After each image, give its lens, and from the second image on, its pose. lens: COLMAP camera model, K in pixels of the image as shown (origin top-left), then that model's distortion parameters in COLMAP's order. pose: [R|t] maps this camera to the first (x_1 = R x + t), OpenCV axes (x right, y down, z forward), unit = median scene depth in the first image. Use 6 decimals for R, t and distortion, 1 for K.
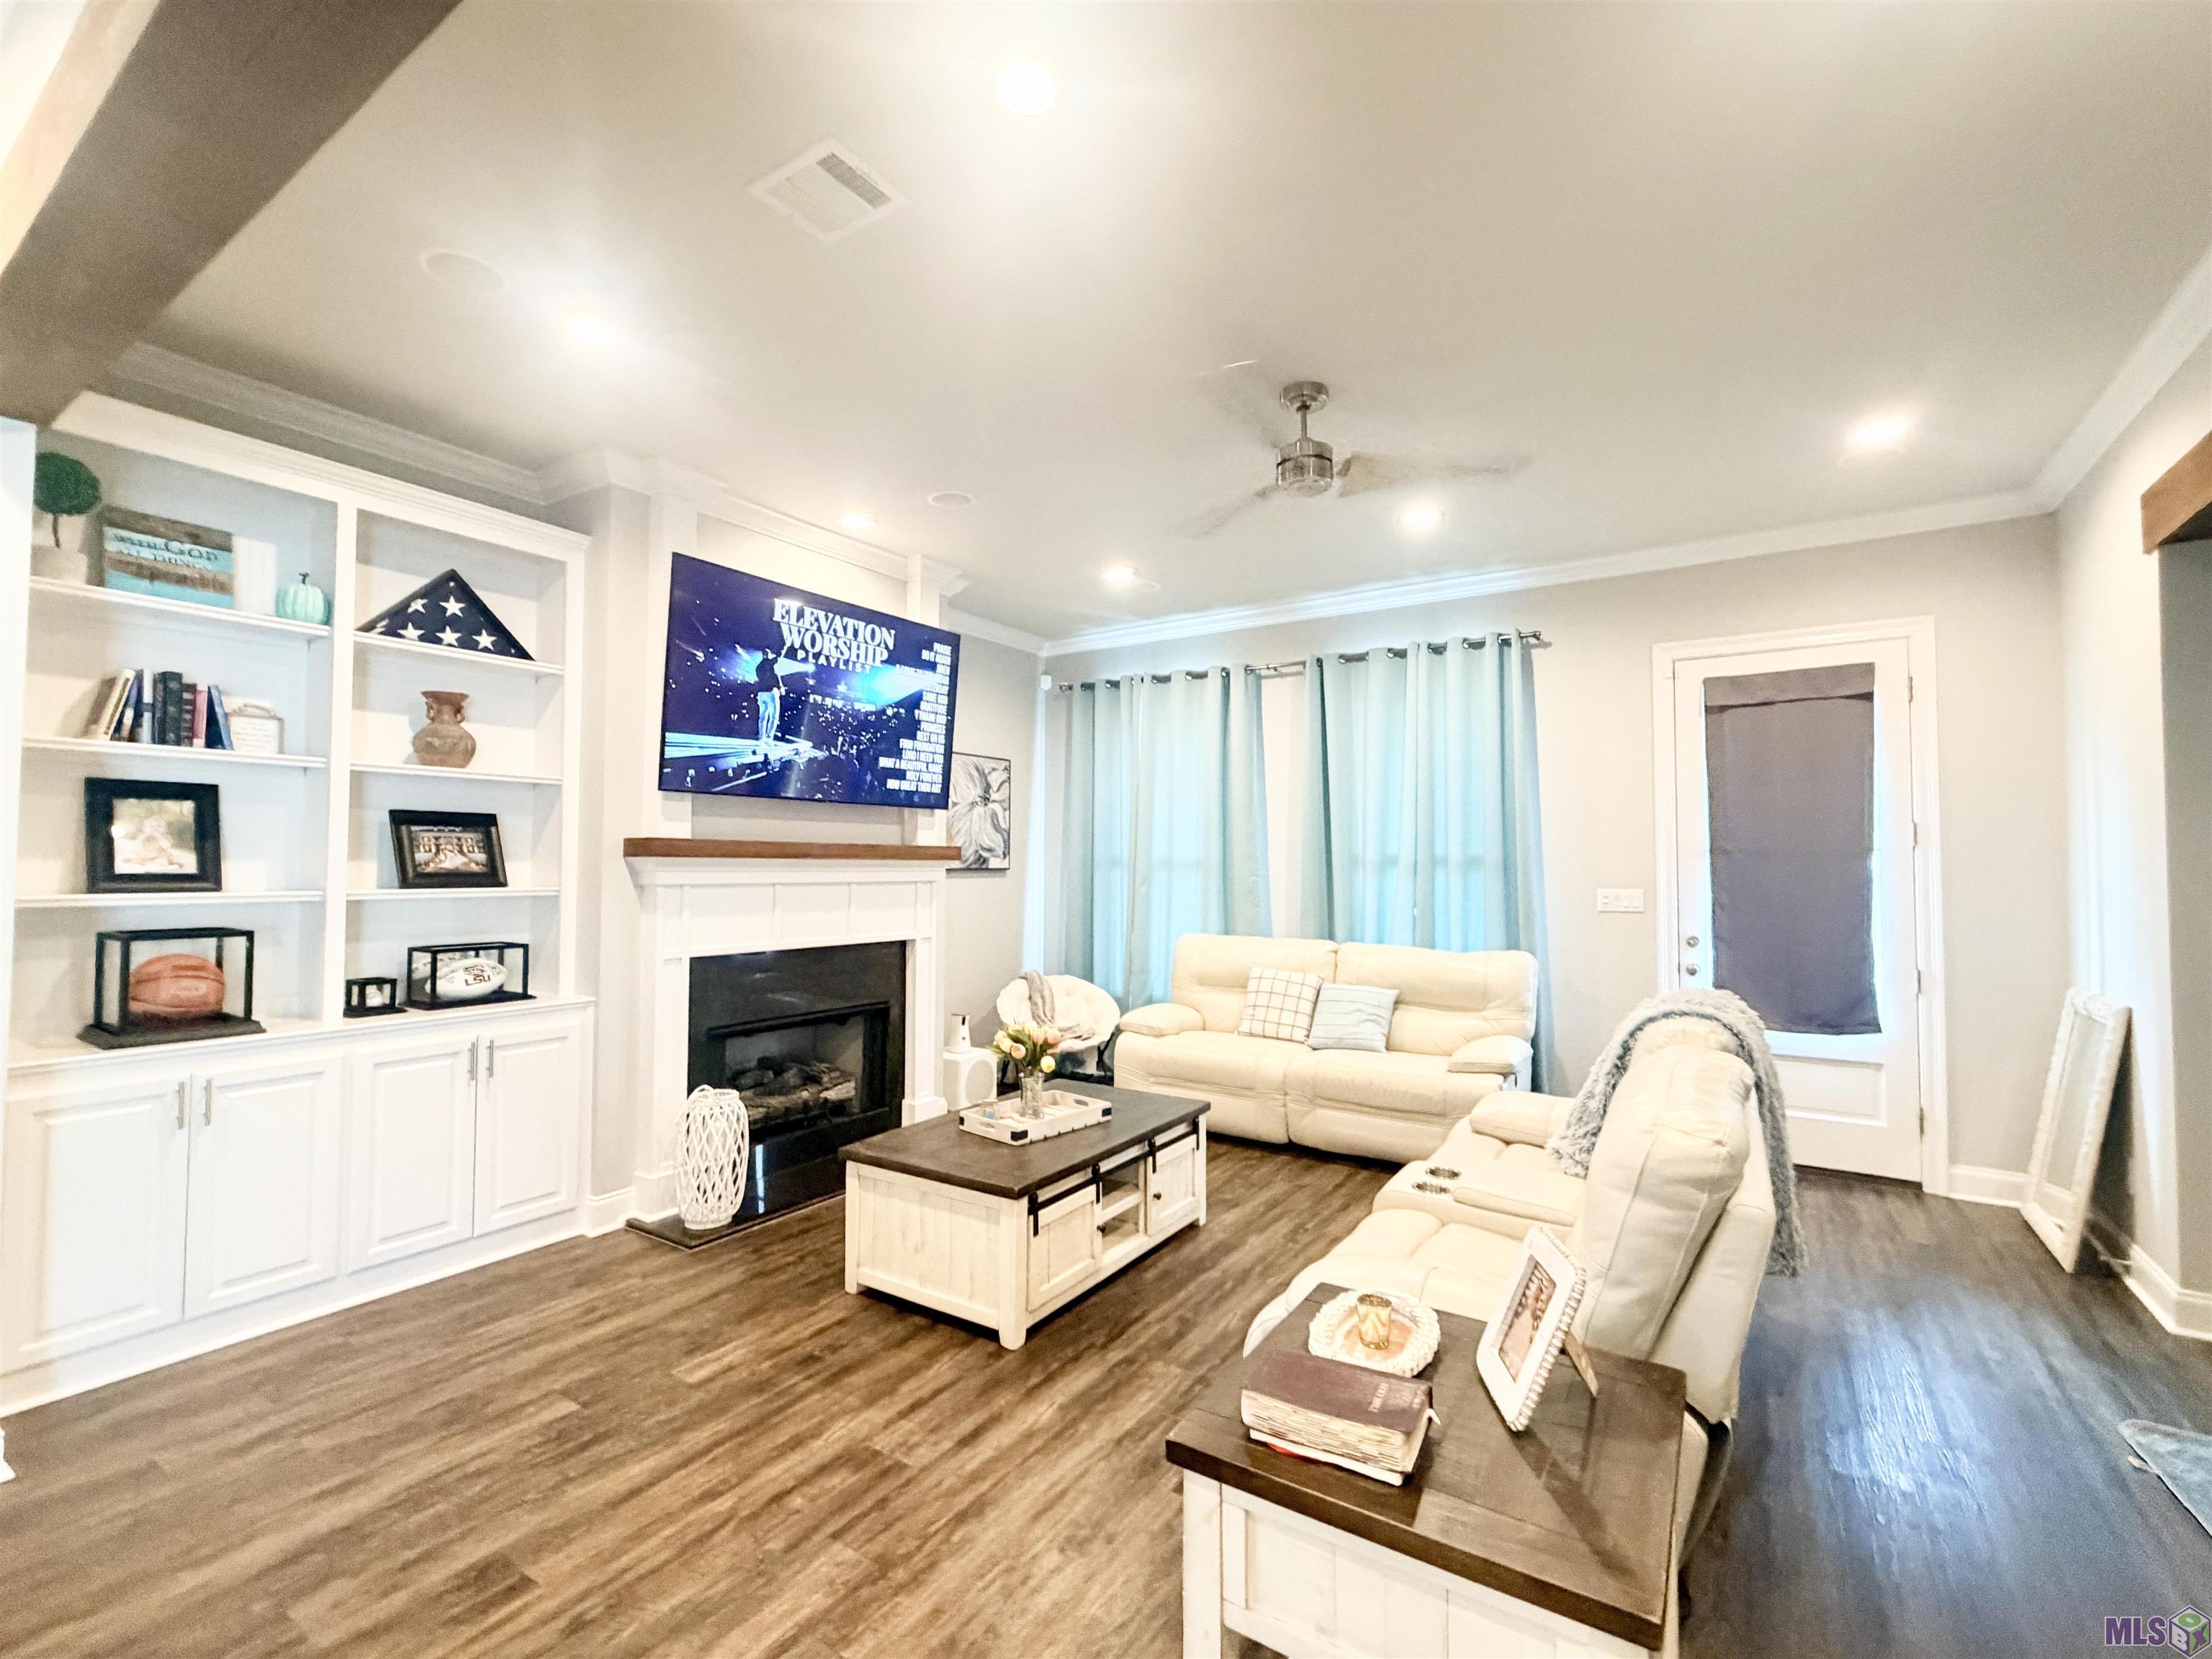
lens RADIAL K [[957.1, 0, 1106.0], [0, 957.1, 829.5], [0, 0, 1]] dist [0.001632, 0.000001]
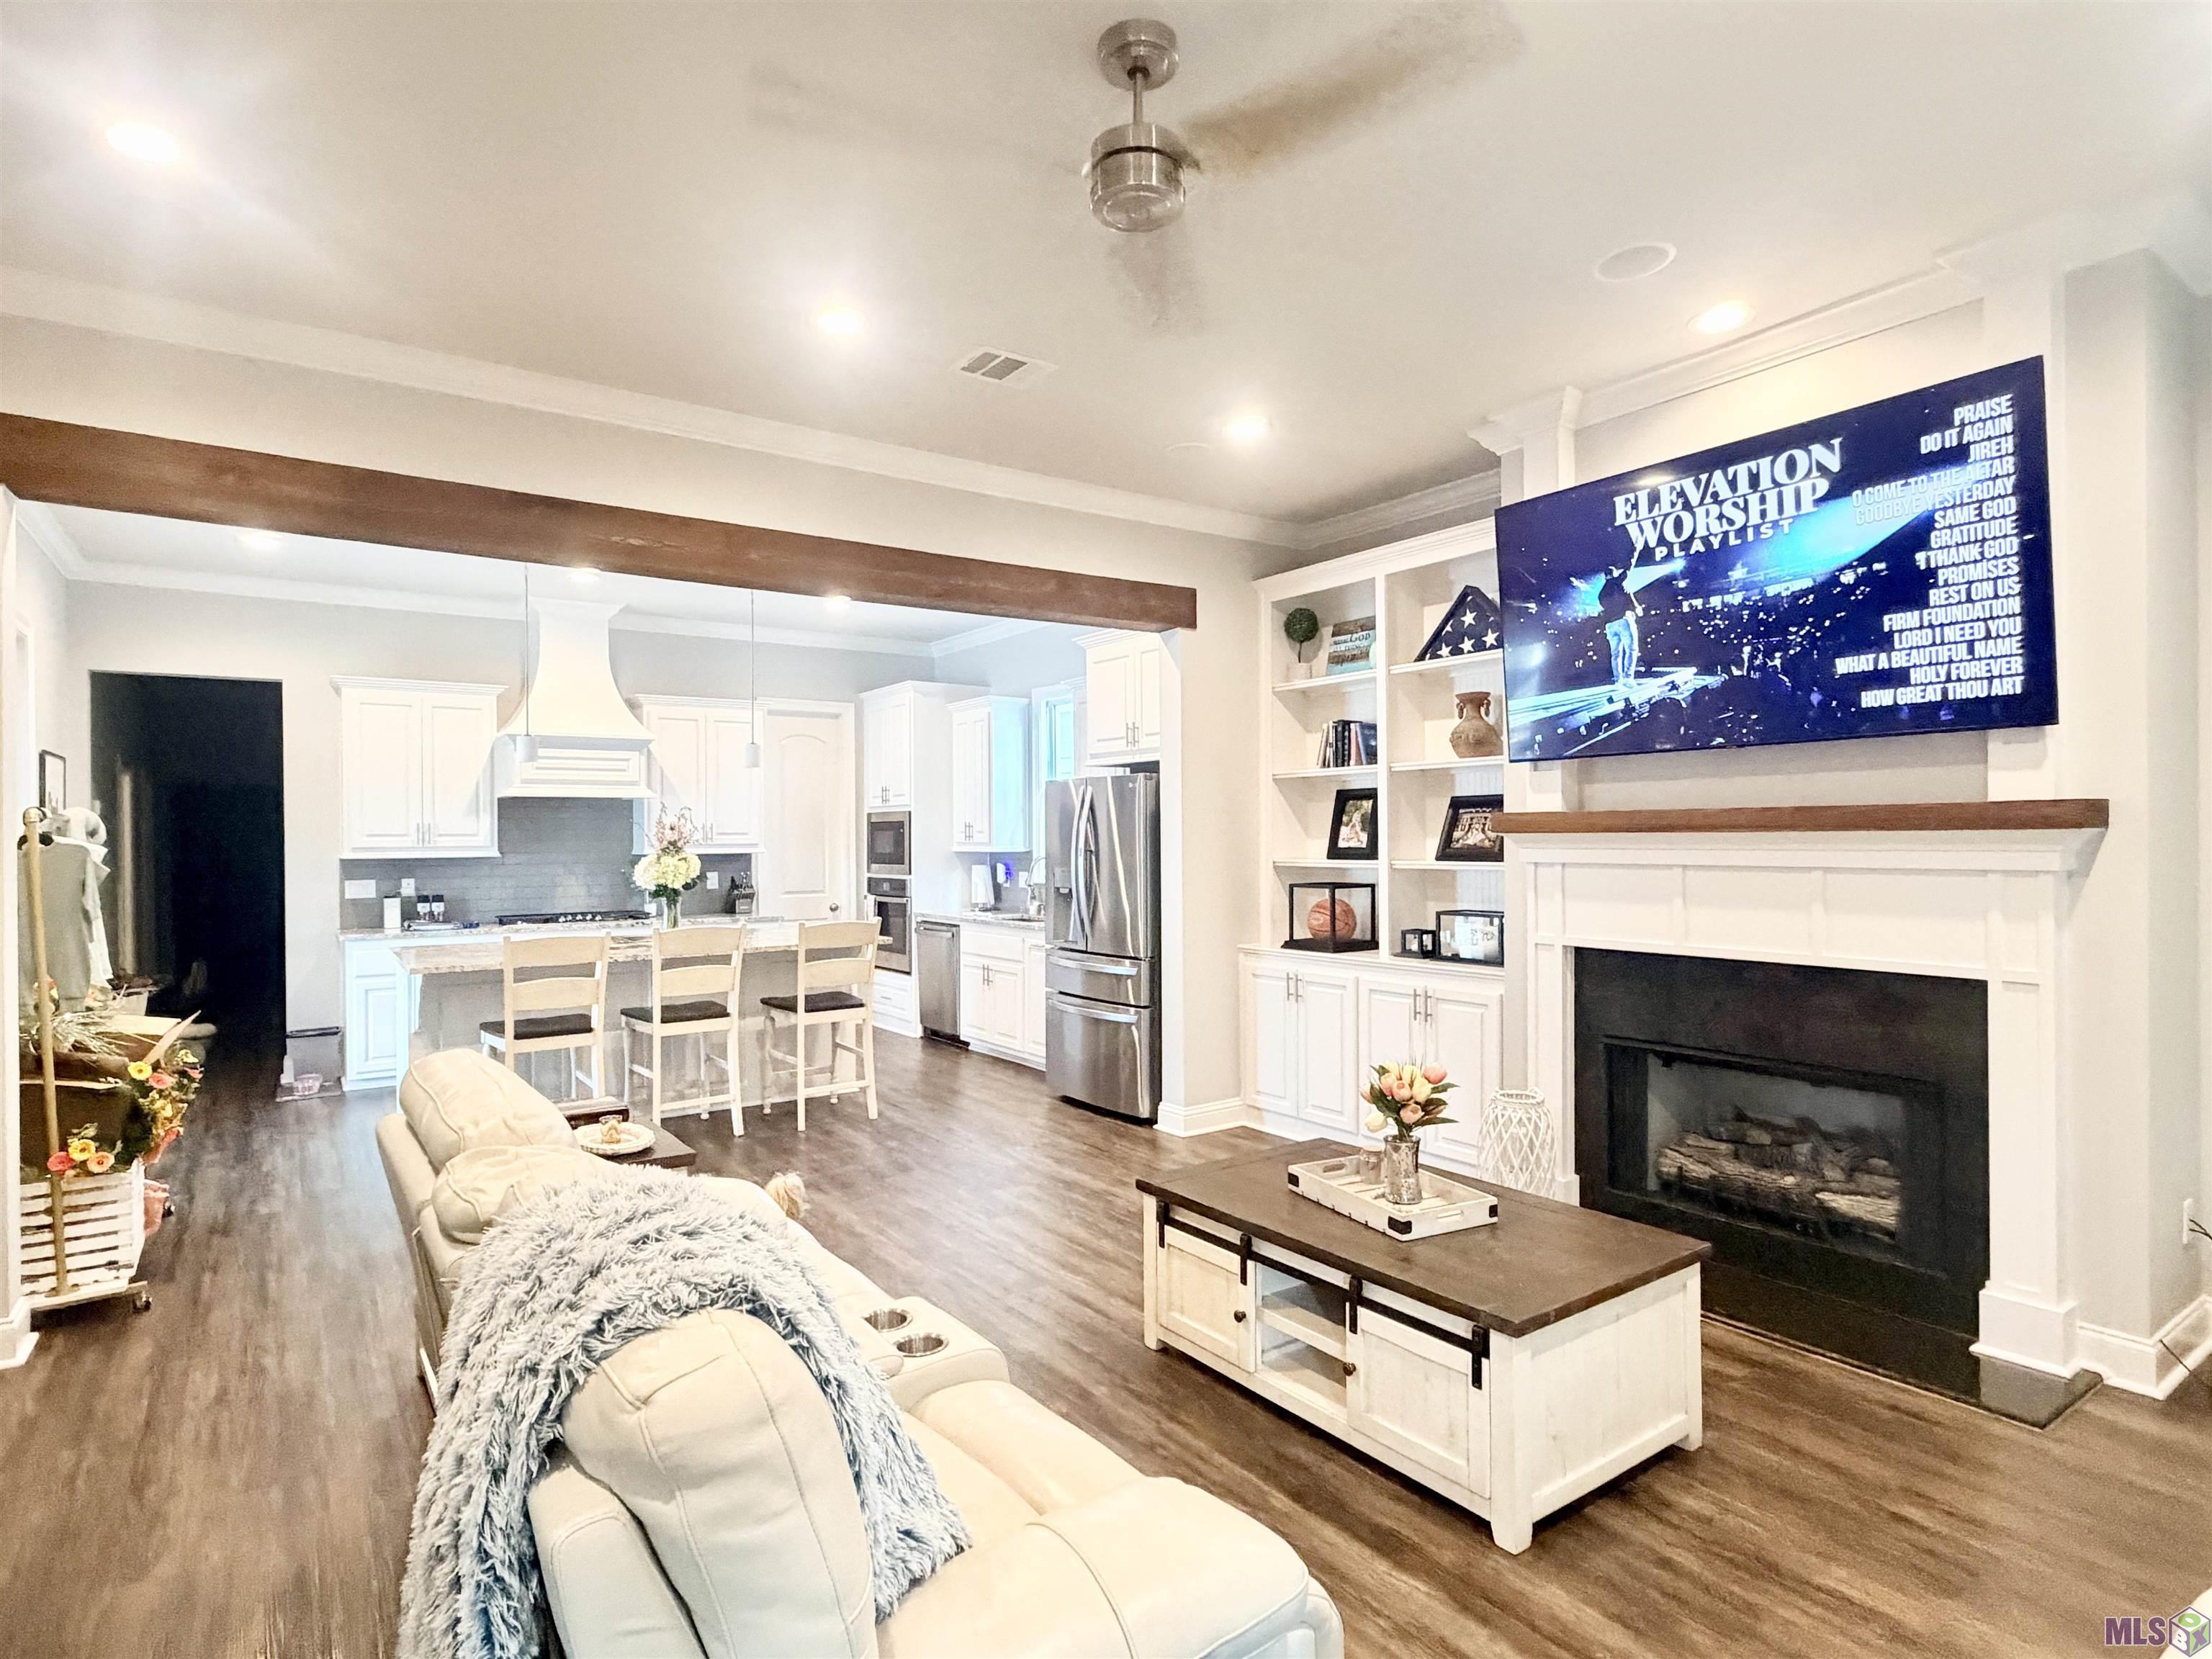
lens RADIAL K [[1179.1, 0, 1106.0], [0, 1179.1, 829.5], [0, 0, 1]] dist [0.002611, 0.000354]
pose [[-0.363192, -0.007471, -0.931684, 0.665725], [0.042377, 0.998801, -0.024528, 0.031900], [0.930750, -0.048390, -0.362440, 0.912643]]
